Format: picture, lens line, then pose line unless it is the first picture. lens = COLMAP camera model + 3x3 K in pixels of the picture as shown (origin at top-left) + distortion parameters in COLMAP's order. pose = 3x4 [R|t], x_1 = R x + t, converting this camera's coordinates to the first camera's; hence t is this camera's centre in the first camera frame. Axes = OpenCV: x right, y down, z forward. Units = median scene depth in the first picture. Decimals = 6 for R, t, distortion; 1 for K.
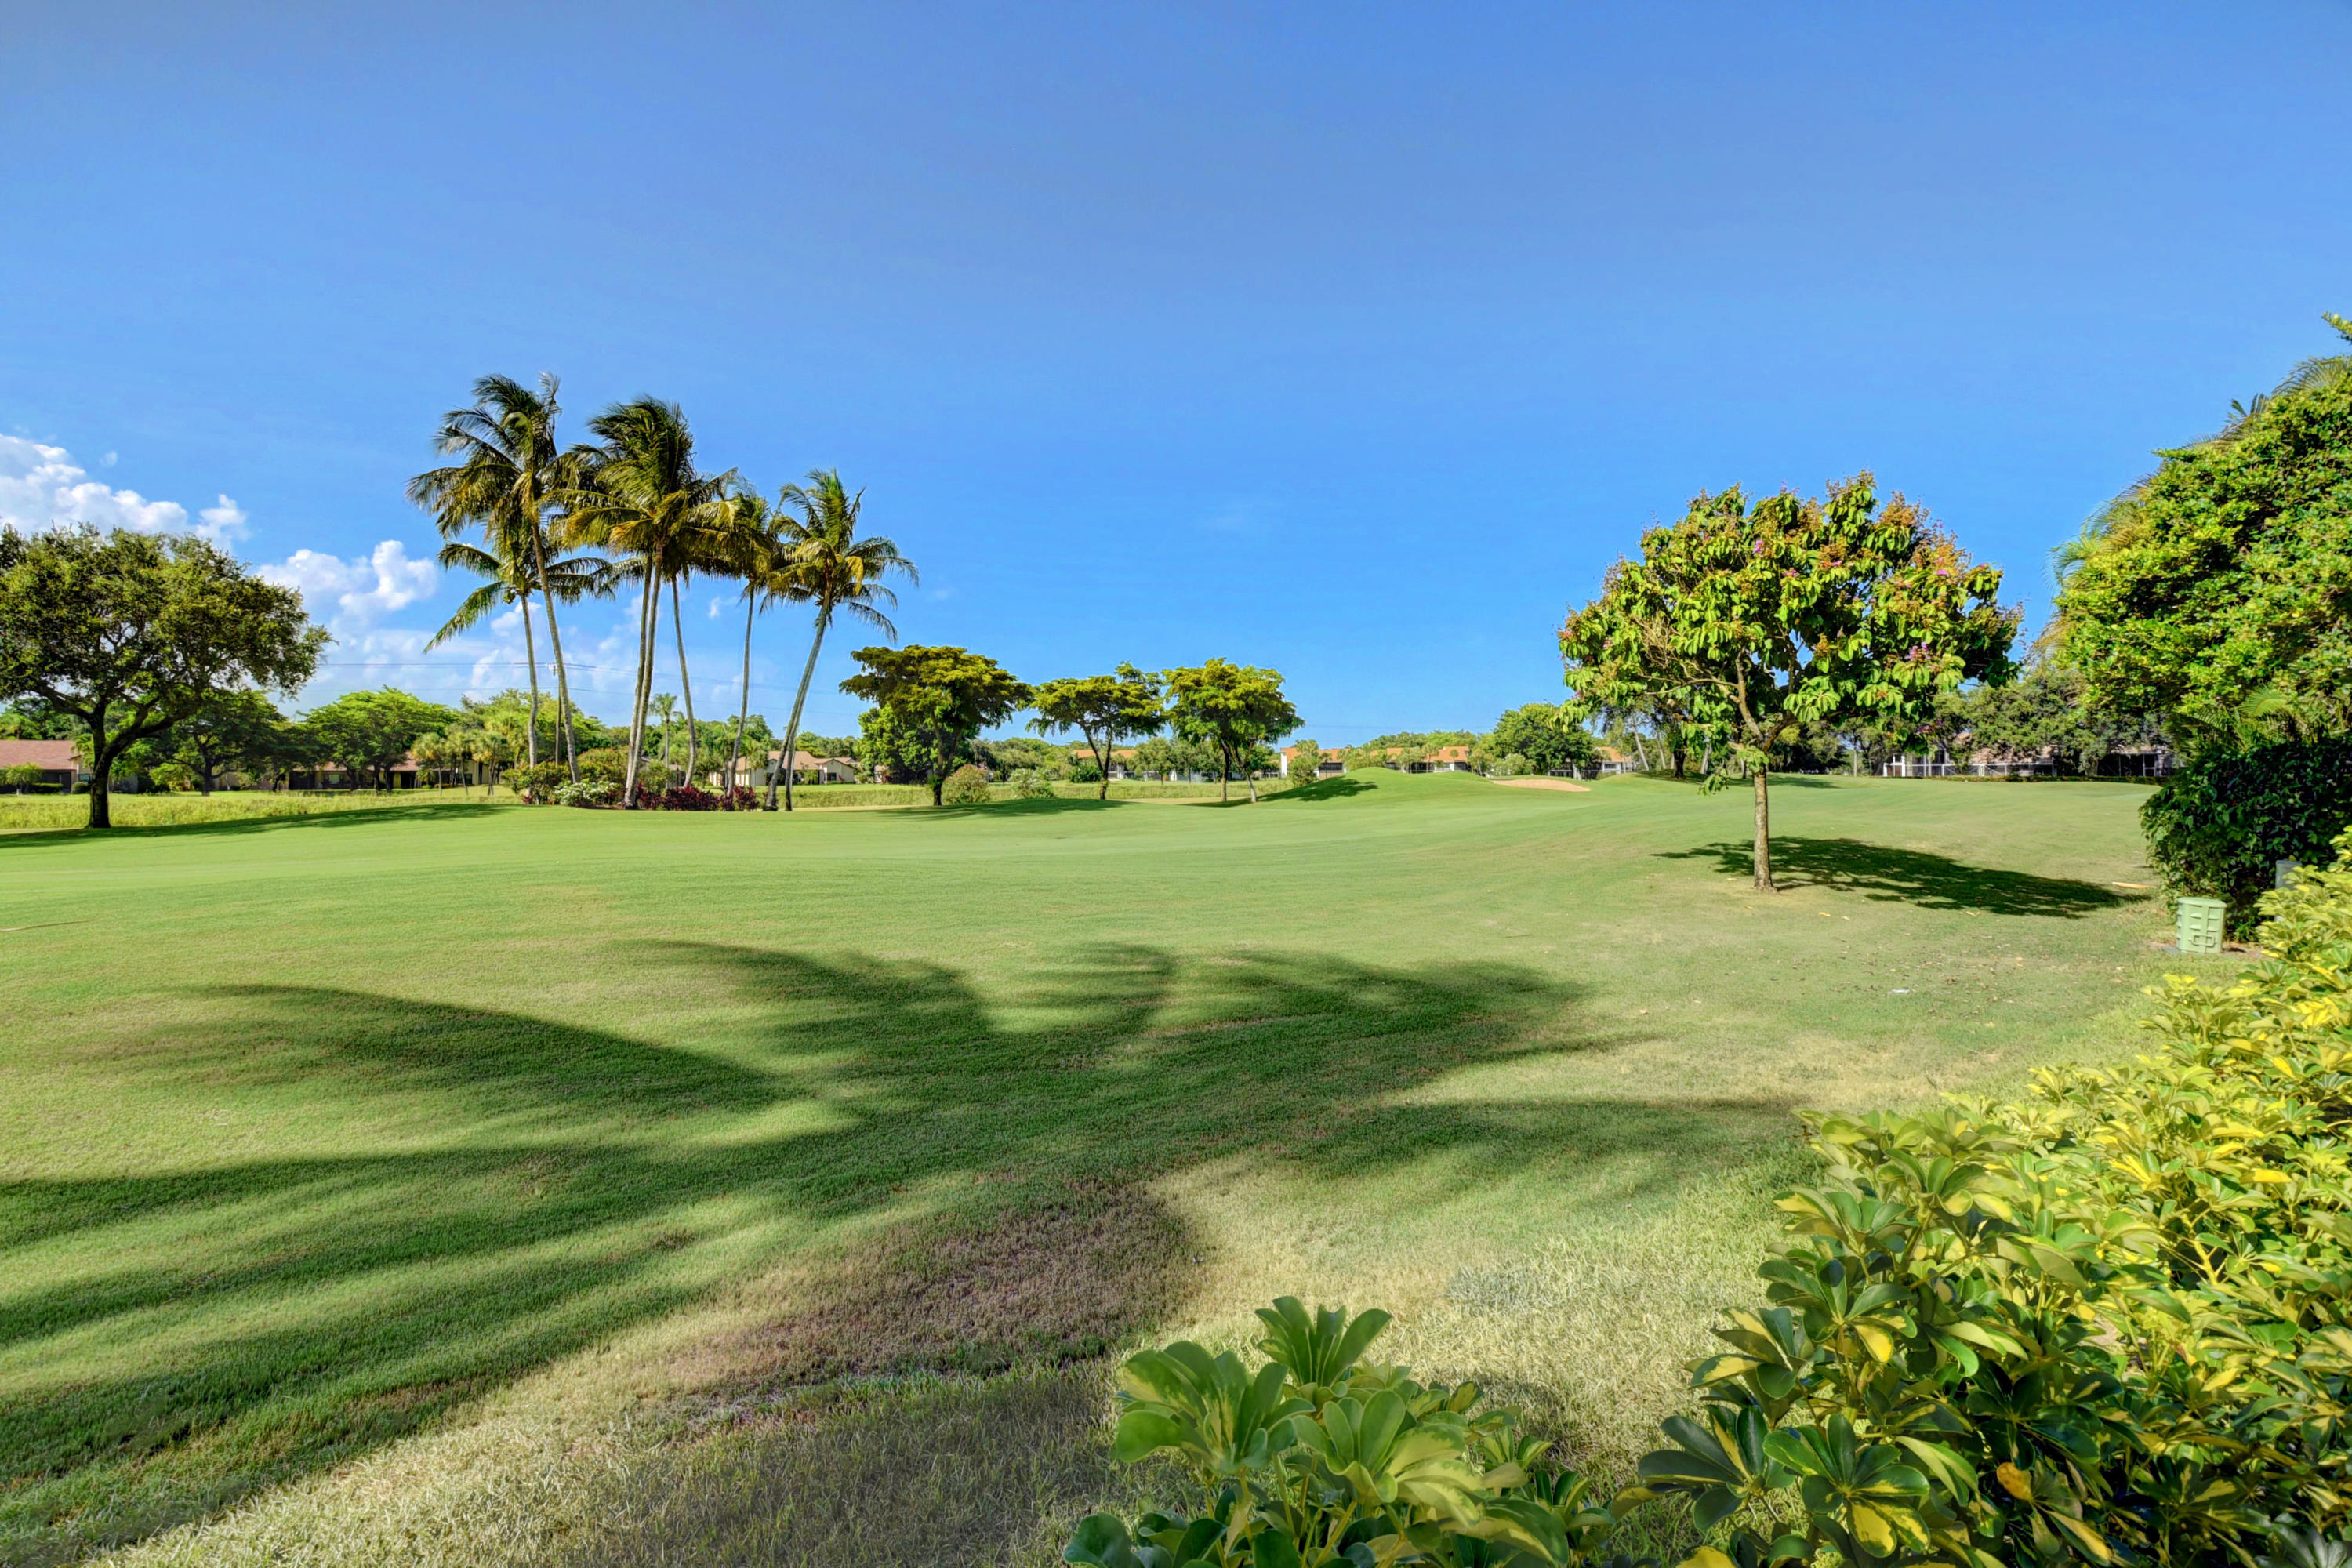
lens RADIAL K [[1026.5, 0, 1179.1], [0, 1026.5, 773.0], [0, 0, 1]] dist [-0.004985, -0.009513]
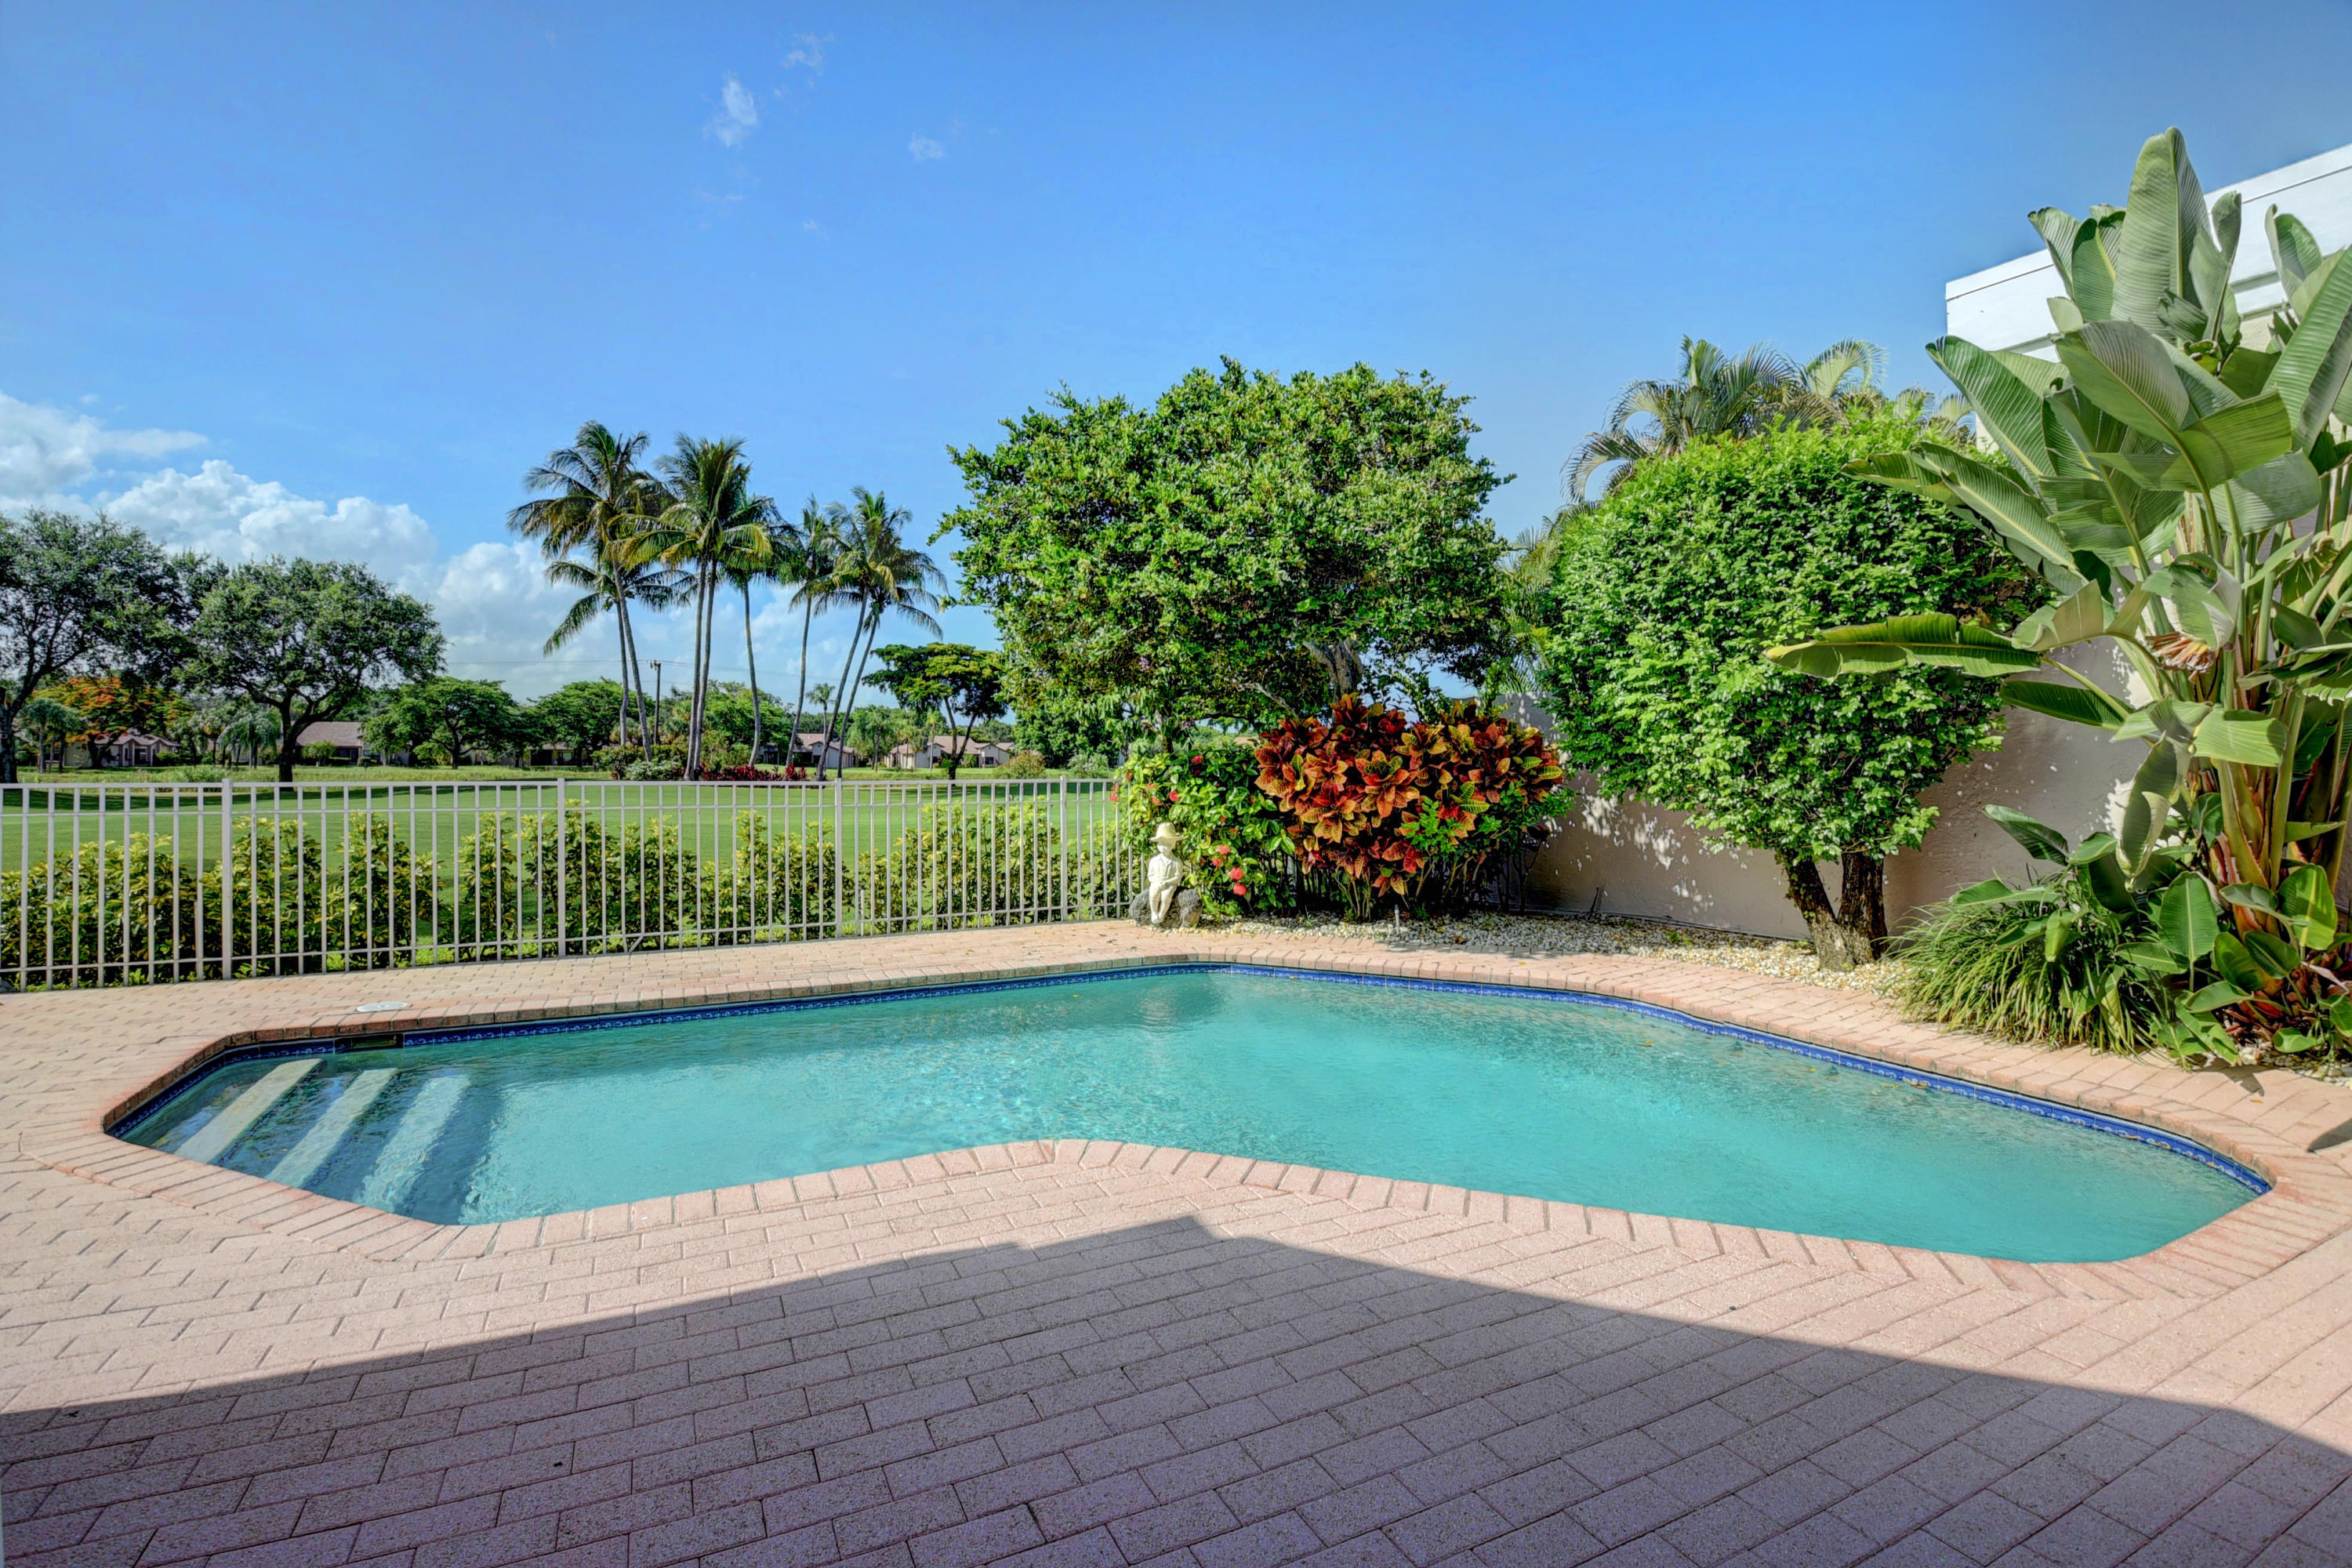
lens RADIAL K [[1026.5, 0, 1181.2], [0, 1026.5, 749.0], [0, 0, 1]] dist [-0.004985, -0.009513]
pose [[0.982164, 0.010676, -0.187722, 0.188653], [-0.012891, 0.999861, -0.010583, 0.000087], [0.187583, 0.012815, 0.982165, -0.039723]]
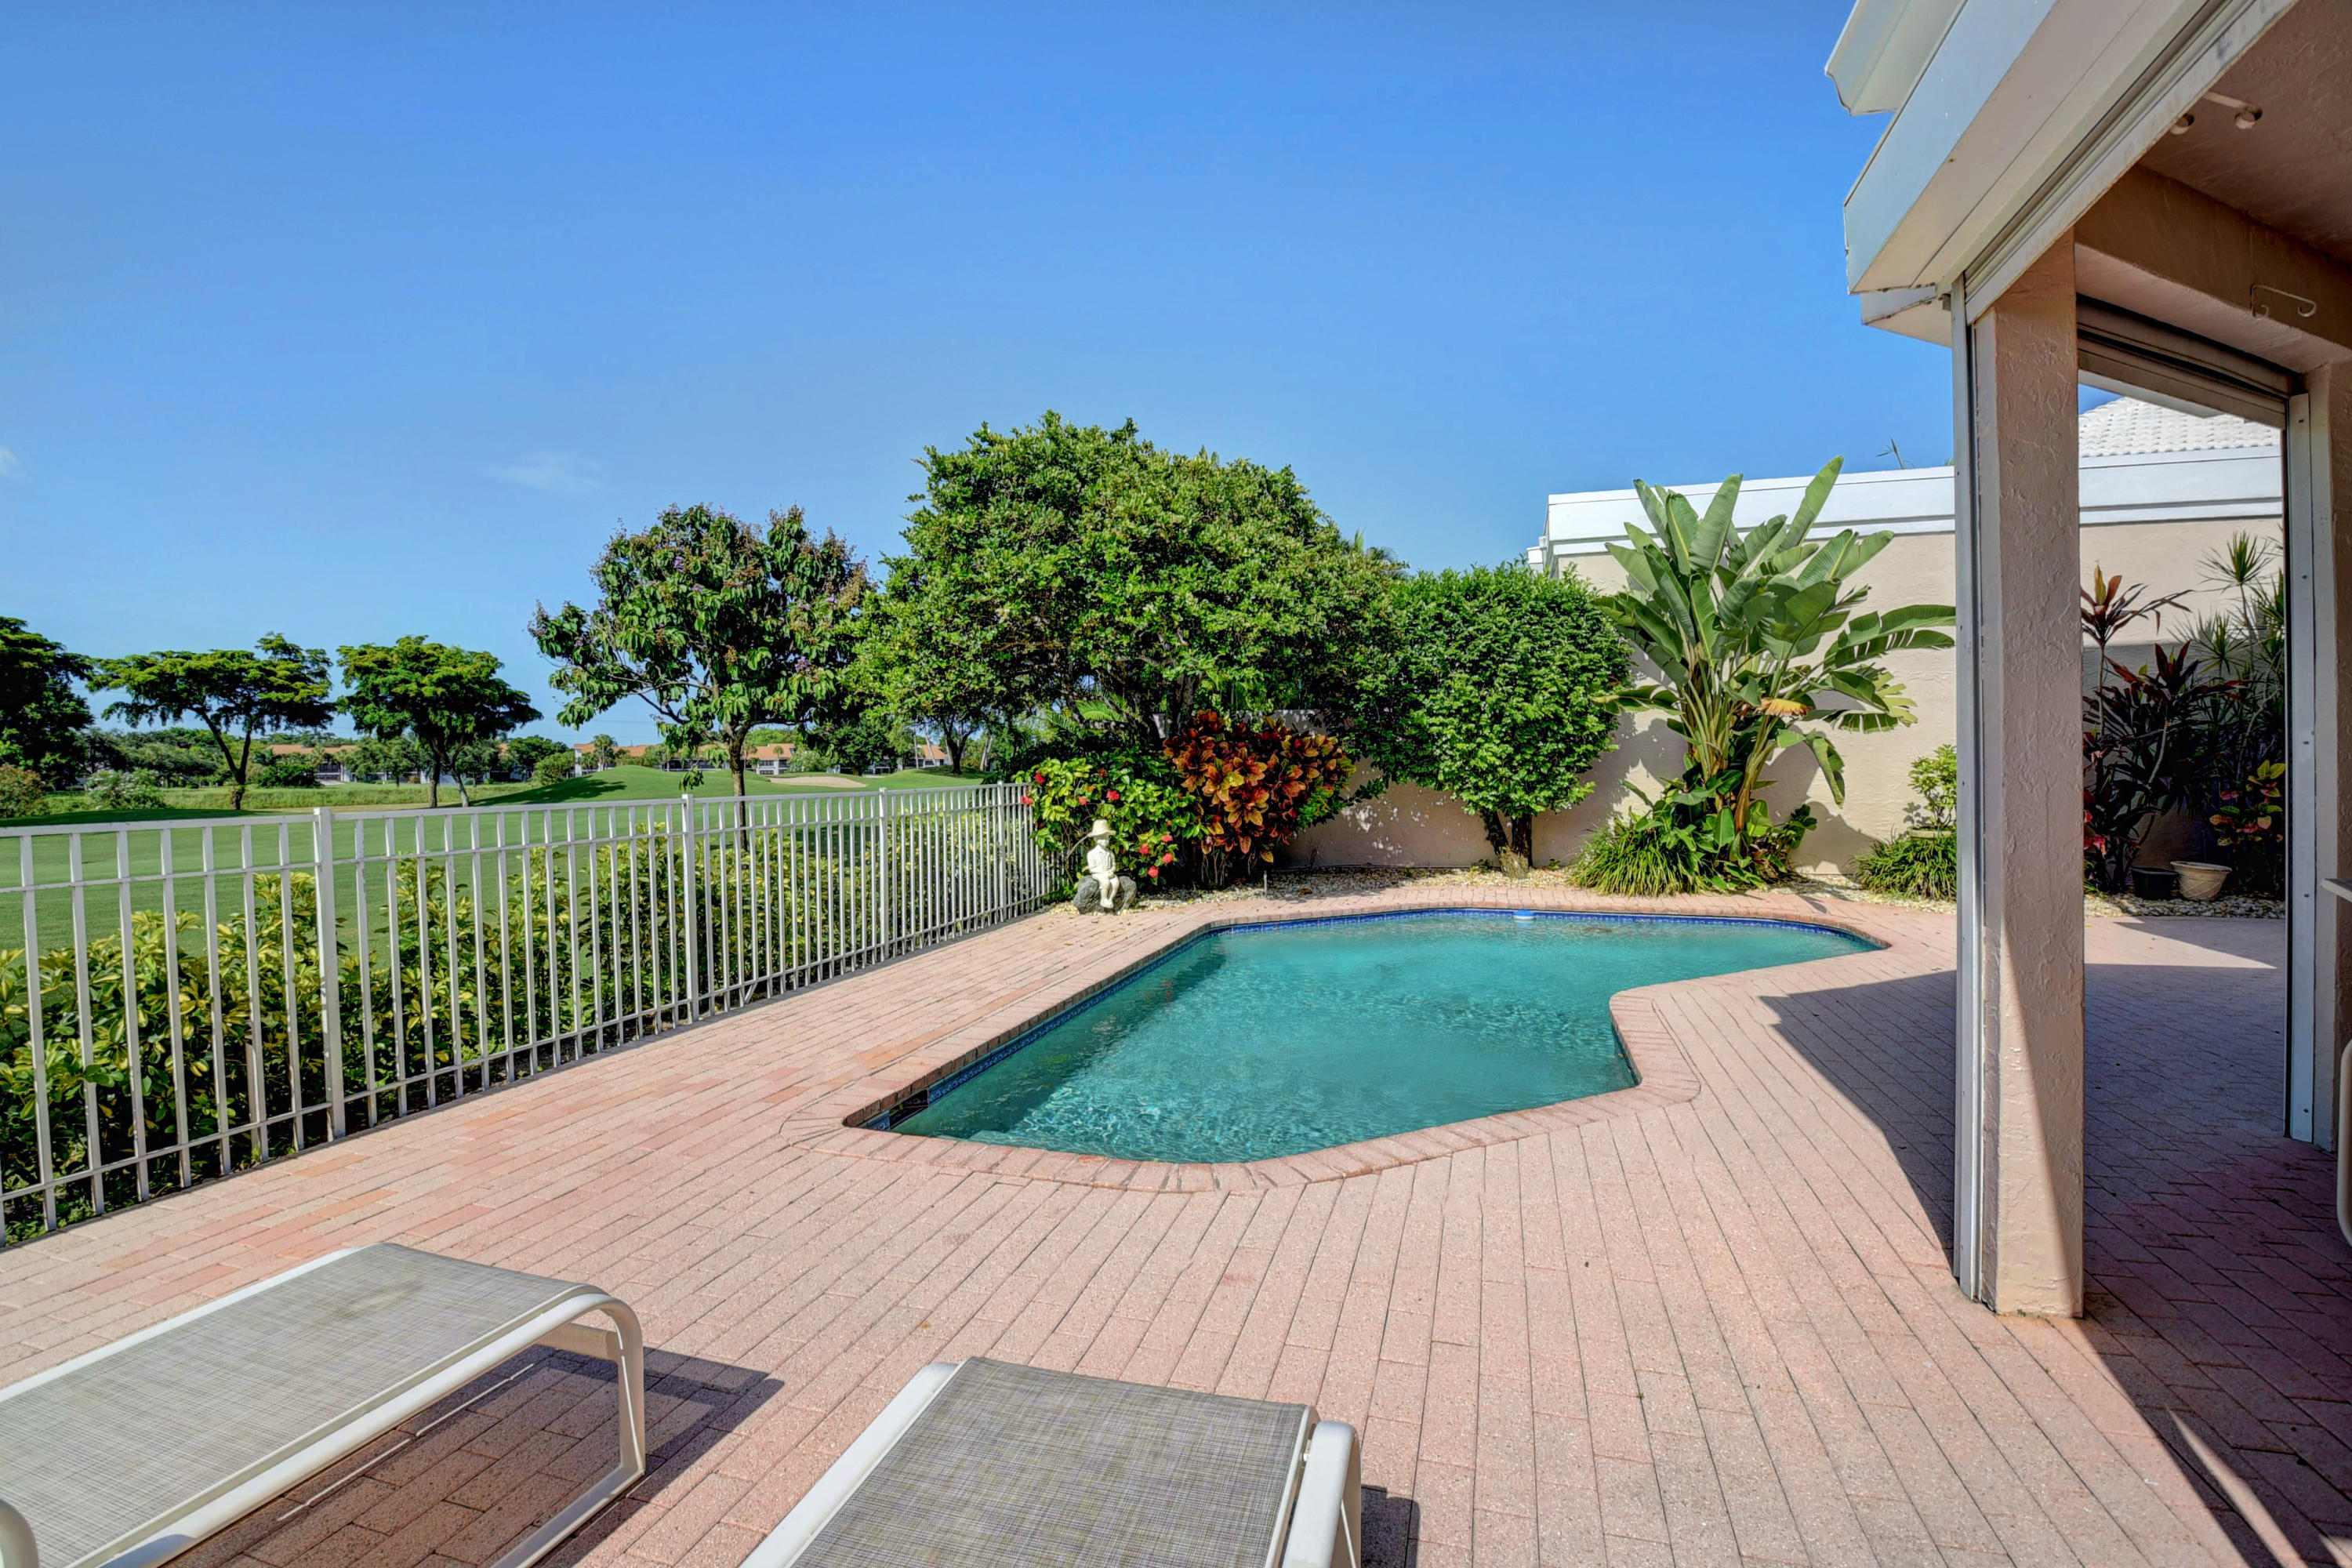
lens RADIAL K [[1026.5, 0, 1169.6], [0, 1026.5, 766.7], [0, 0, 1]] dist [-0.004985, -0.009513]
pose [[0.824203, -0.005411, 0.566269, 0.076493], [0.007444, 0.999971, -0.001280, 0.000614], [-0.566245, 0.005271, 0.824220, -0.040164]]
